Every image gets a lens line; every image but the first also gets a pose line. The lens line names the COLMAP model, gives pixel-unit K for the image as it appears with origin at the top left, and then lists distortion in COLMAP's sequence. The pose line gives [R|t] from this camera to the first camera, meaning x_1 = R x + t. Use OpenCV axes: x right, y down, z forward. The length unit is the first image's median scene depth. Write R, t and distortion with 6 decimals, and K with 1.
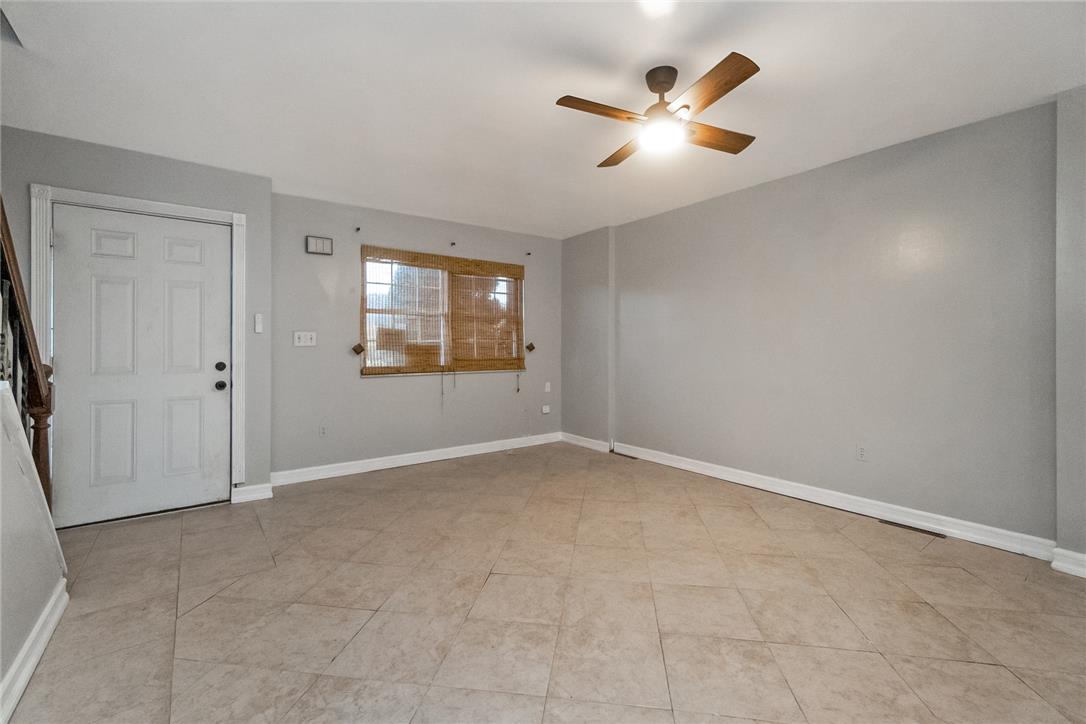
lens RADIAL K [[464.3, 0, 540.2], [0, 464.3, 348.7], [0, 0, 1]] dist [-0.001213, 0.000080]
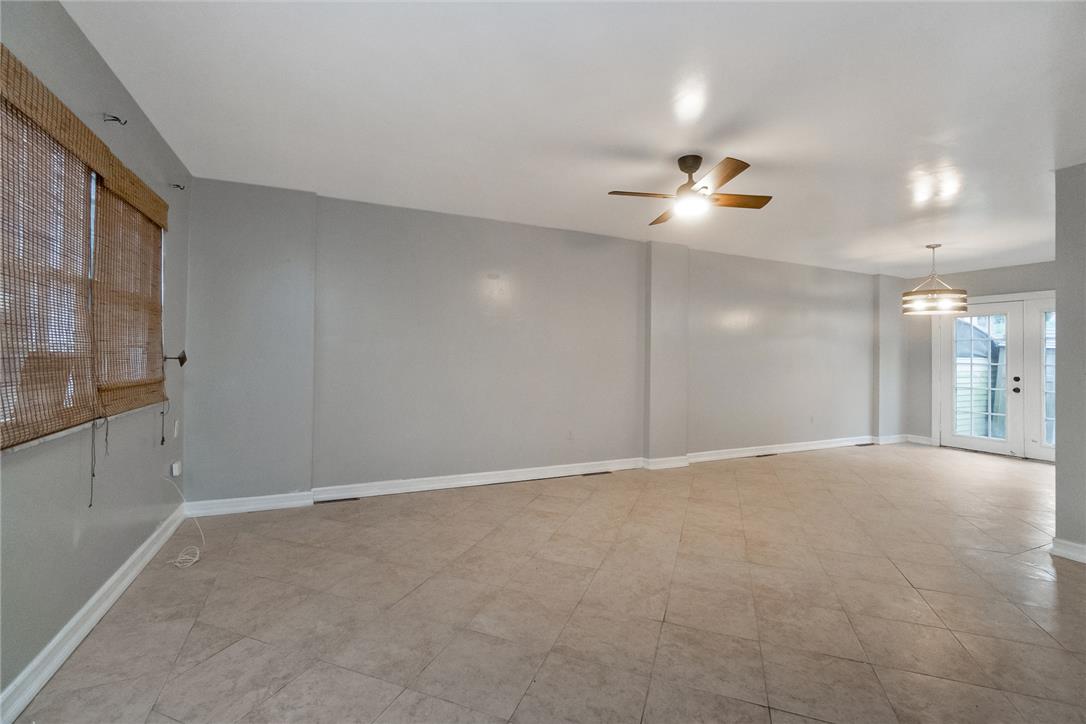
lens RADIAL K [[466.7, 0, 549.6], [0, 466.7, 358.0], [0, 0, 1]] dist [0.005145, 0.000656]
pose [[0.204609, -0.001351, 0.978843, -0.735749], [-0.013174, 0.999905, 0.004134, -0.020055], [-0.978755, -0.013742, 0.204572, 0.734586]]
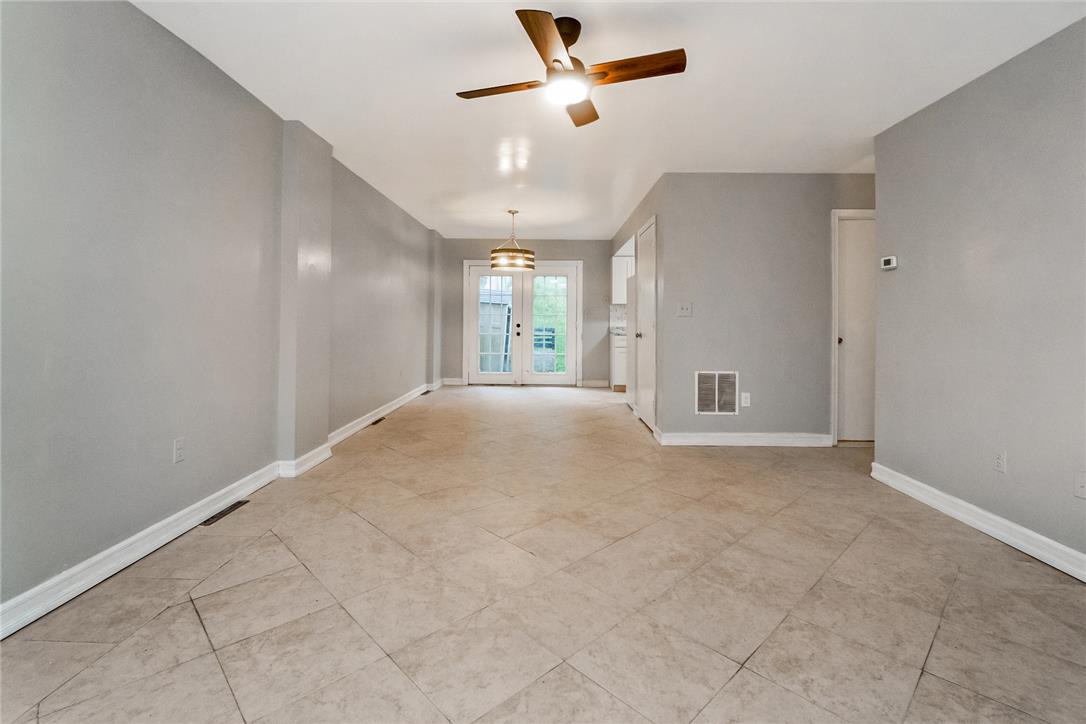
lens RADIAL K [[485.7, 0, 535.0], [0, 485.7, 314.6], [0, 0, 1]] dist [-0.002499, 0.000539]
pose [[-0.784312, -0.002903, 0.620360, -0.208680], [-0.011319, 0.999890, -0.009630, 0.010652], [-0.620263, -0.014575, -0.784258, 1.204151]]
